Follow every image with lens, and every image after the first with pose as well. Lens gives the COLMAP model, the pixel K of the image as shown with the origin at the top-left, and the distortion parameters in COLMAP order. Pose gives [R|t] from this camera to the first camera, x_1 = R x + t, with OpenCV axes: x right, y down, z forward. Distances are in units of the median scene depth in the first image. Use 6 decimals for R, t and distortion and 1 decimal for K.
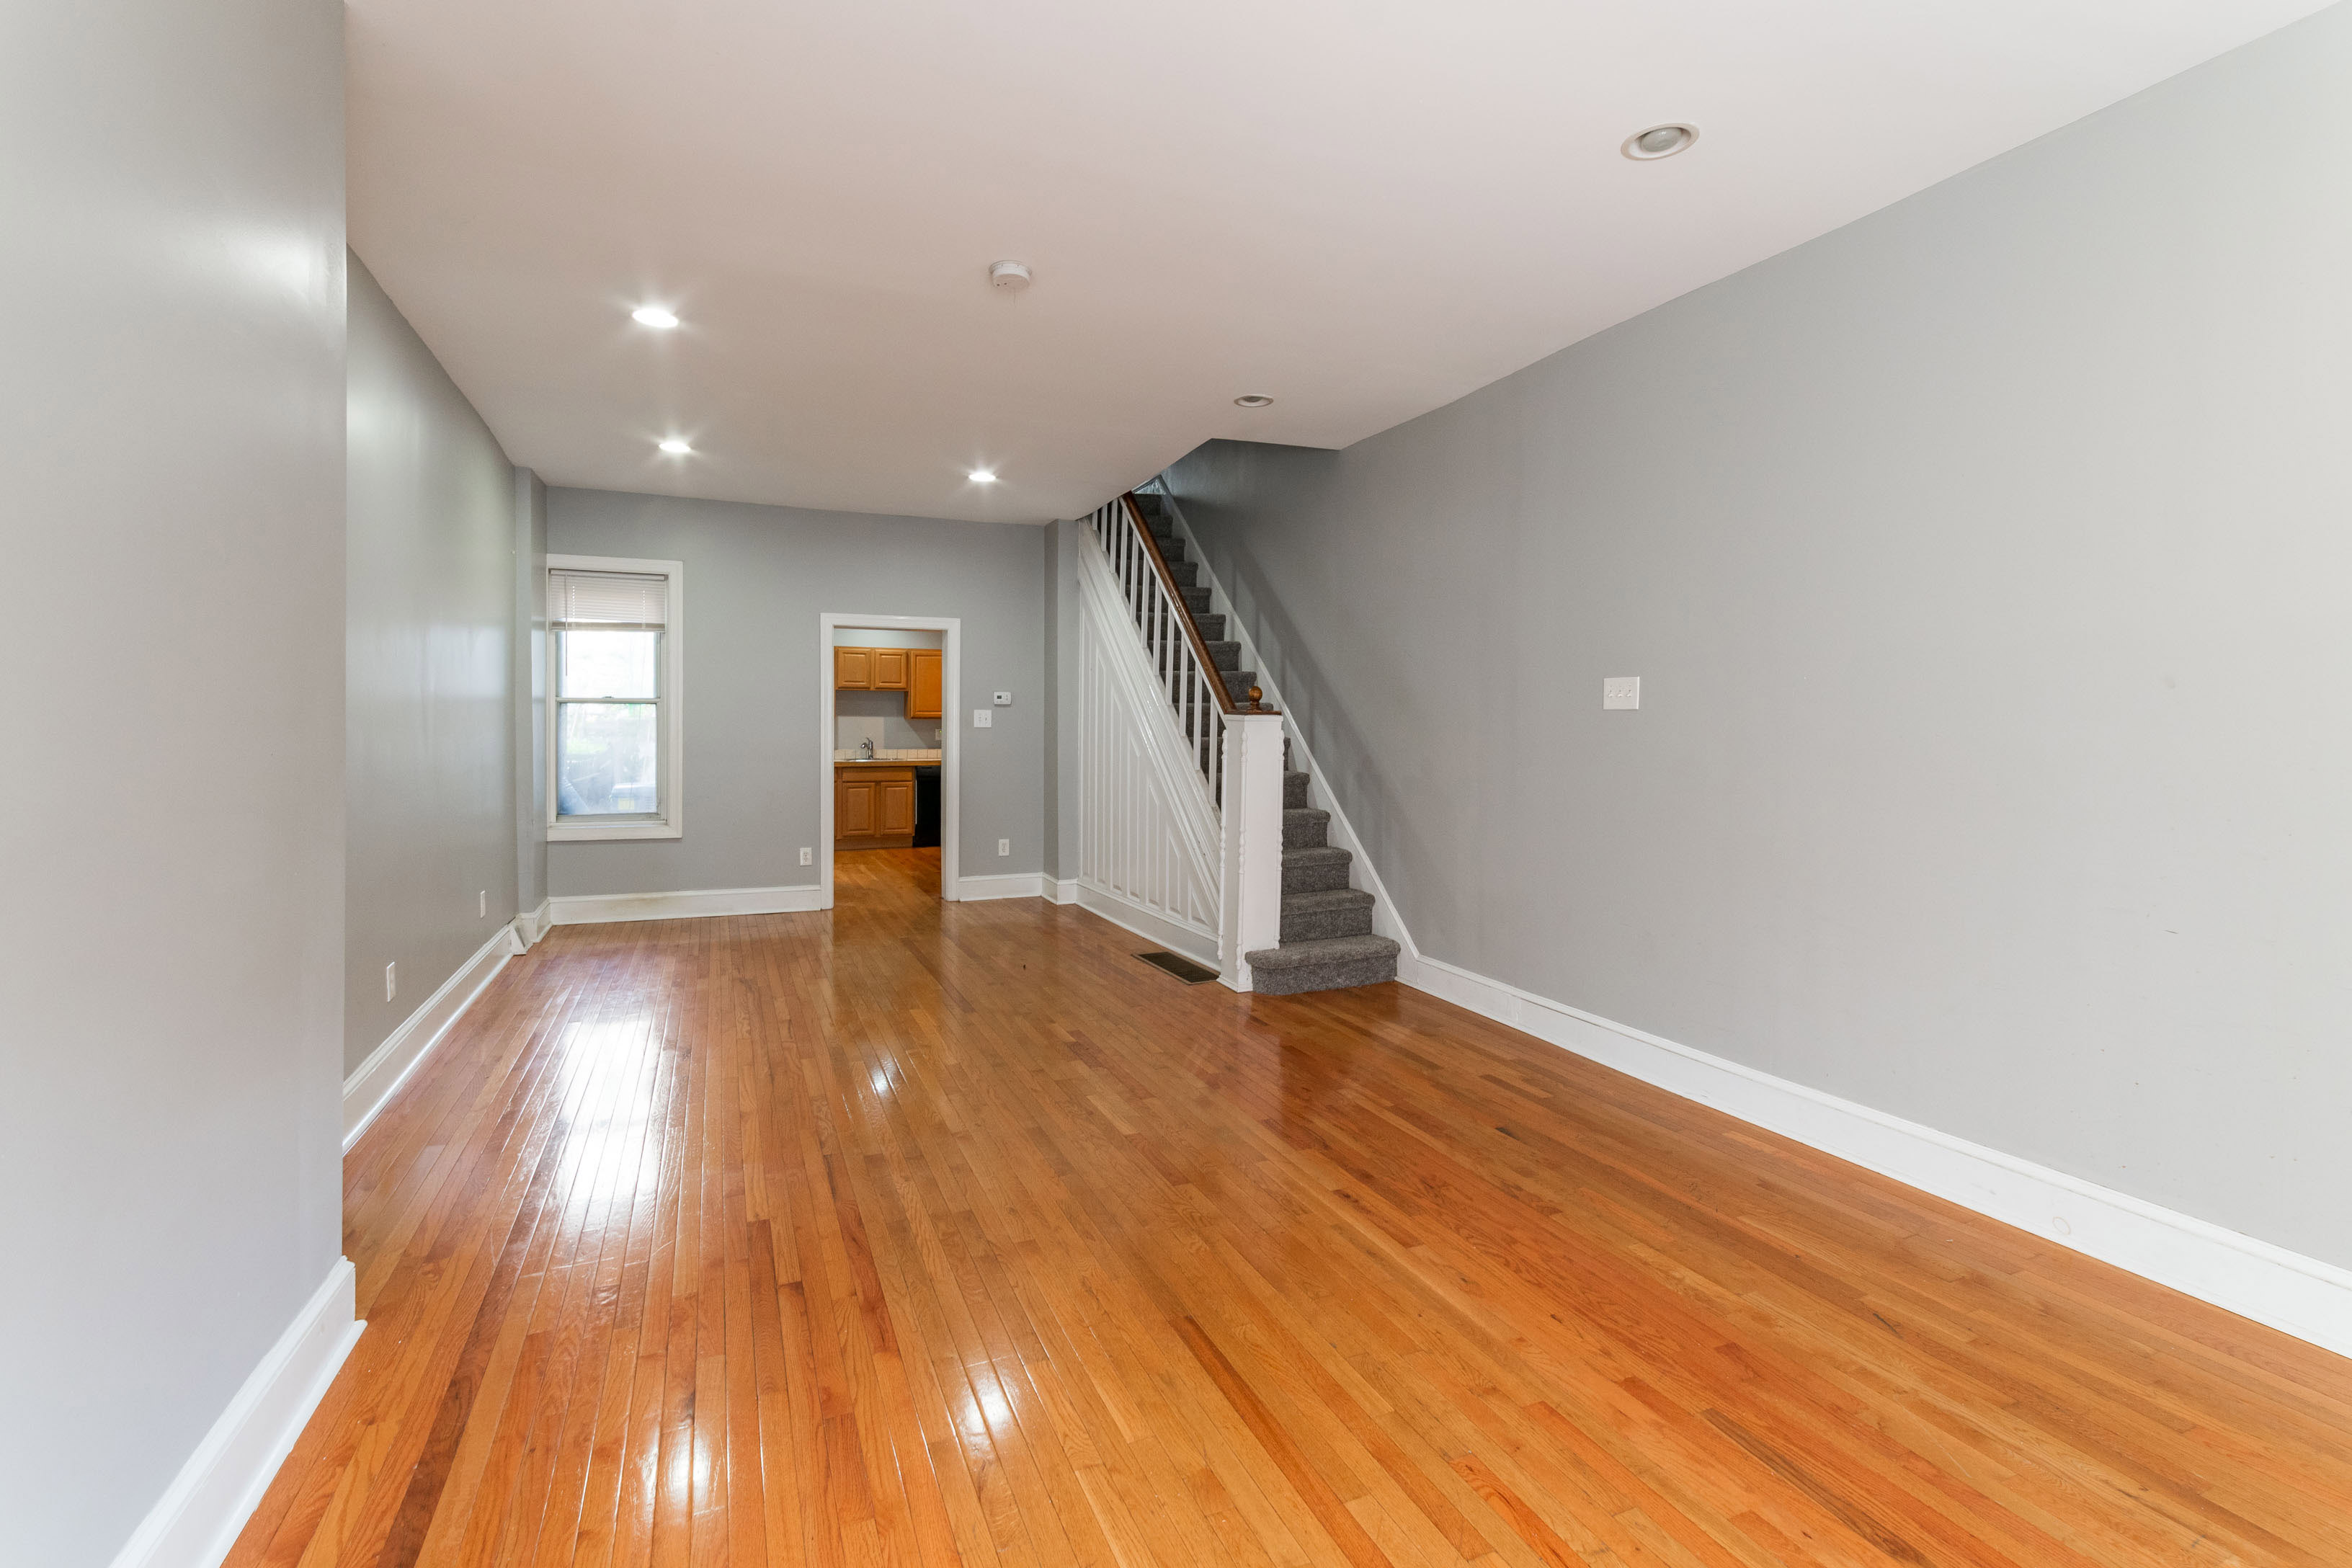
lens RADIAL K [[1042.6, 0, 1147.8], [0, 1042.6, 731.1], [0, 0, 1]] dist [-0.002059, 0.001254]
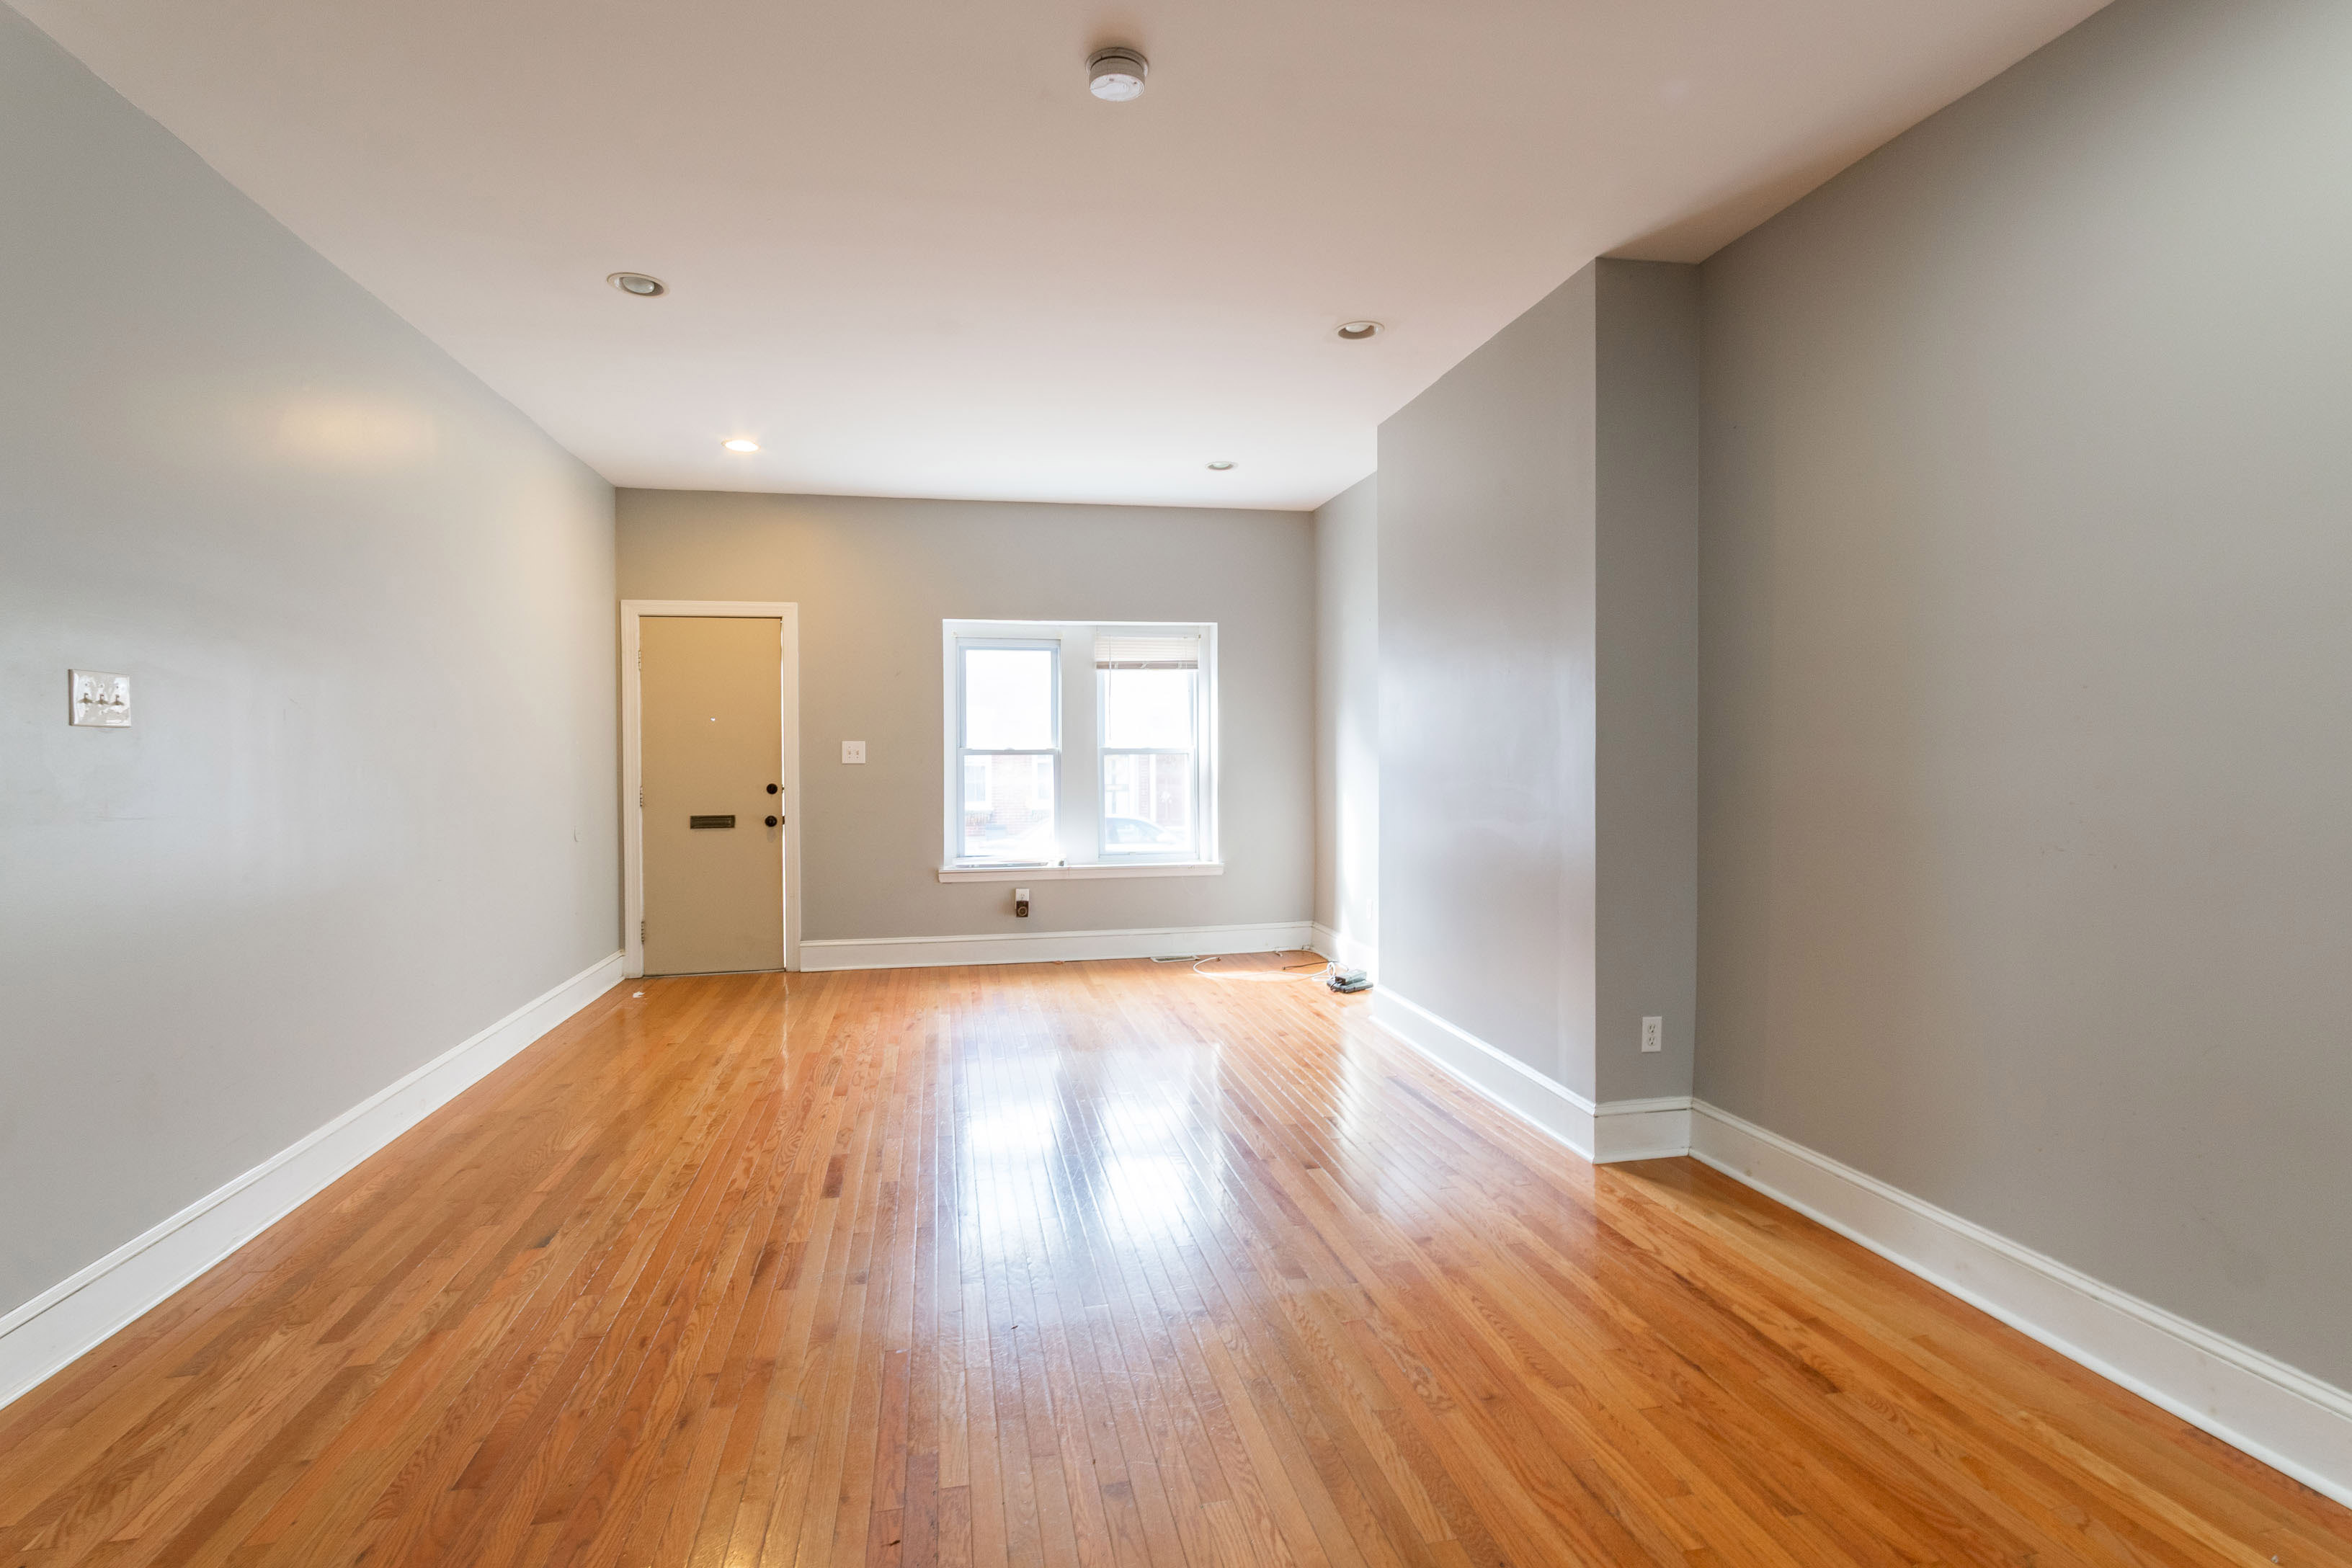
lens RADIAL K [[1098.5, 0, 1174.5], [0, 1098.5, 753.4], [0, 0, 1]] dist [-0.003871, 0.001321]
pose [[-0.984392, 0.000648, 0.175991, -0.293221], [0.002497, 0.999944, 0.010281, -0.012228], [-0.175974, 0.010560, -0.984338, 1.698285]]
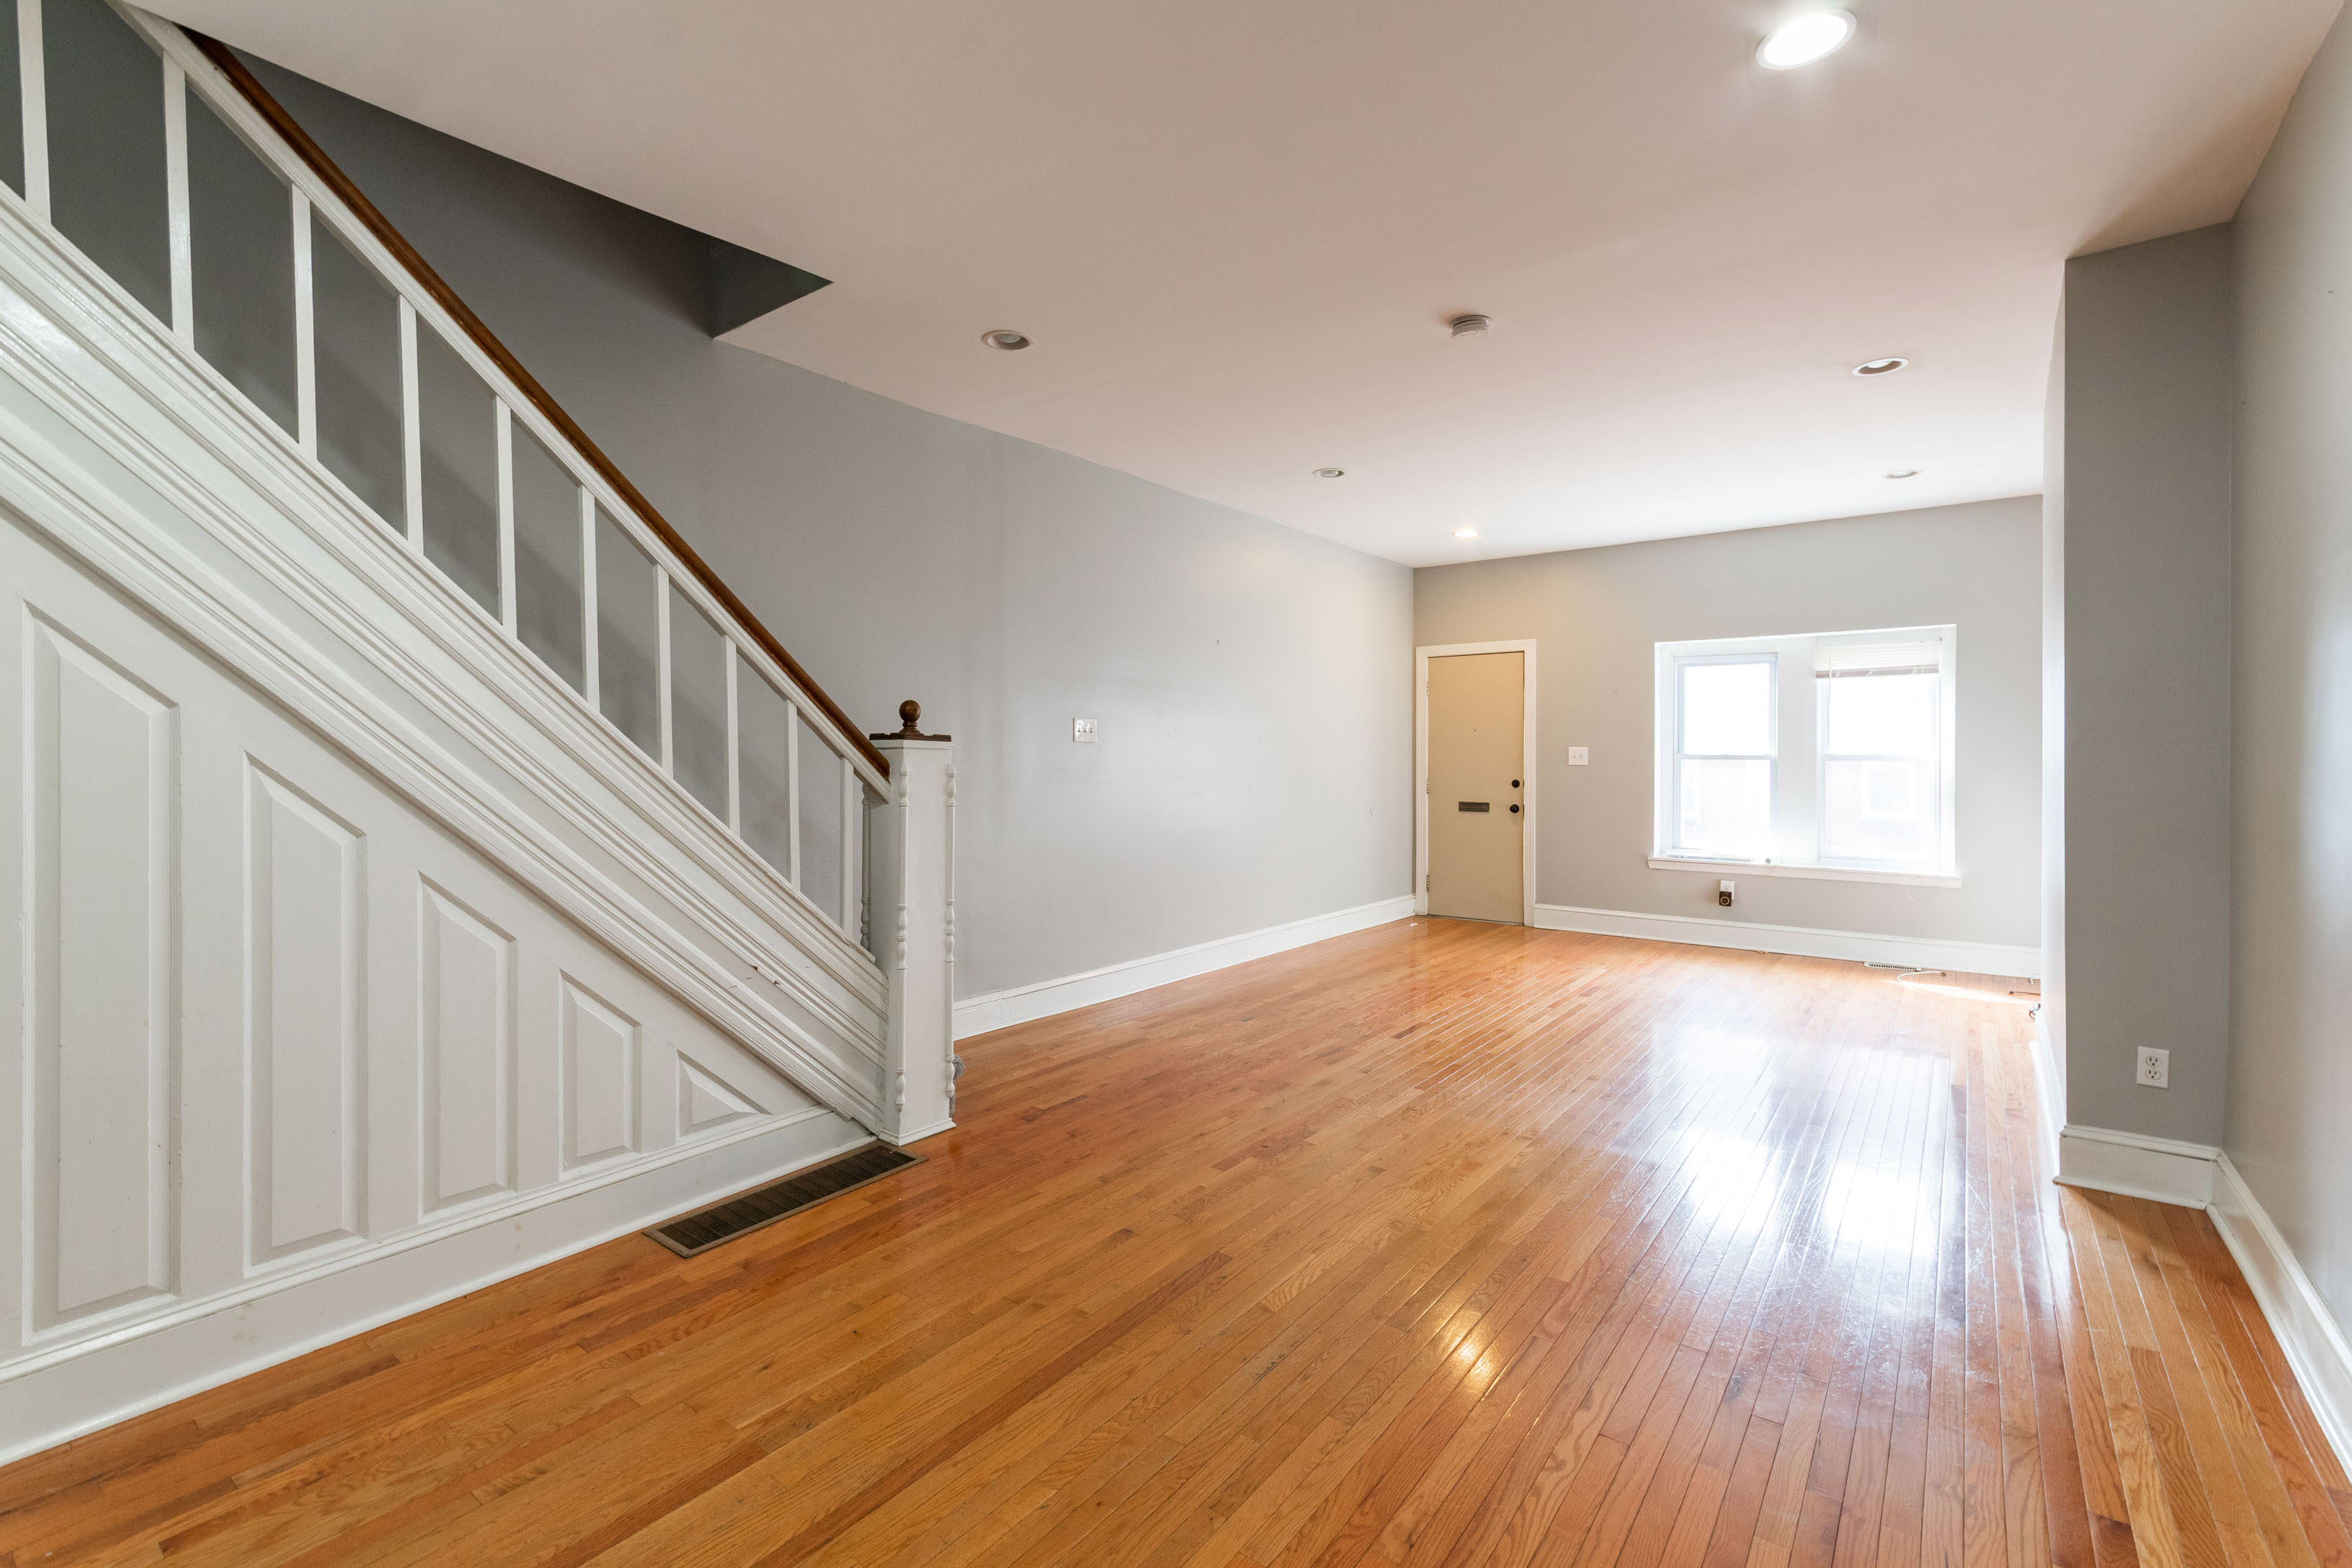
lens RADIAL K [[1042.6, 0, 1191.8], [0, 1042.6, 746.0], [0, 0, 1]] dist [-0.002059, 0.001254]
pose [[-0.522041, 0.001159, 0.852920, -0.891420], [0.001181, 0.999999, -0.000636, -0.017505], [-0.852920, 0.000676, -0.522042, 1.797694]]
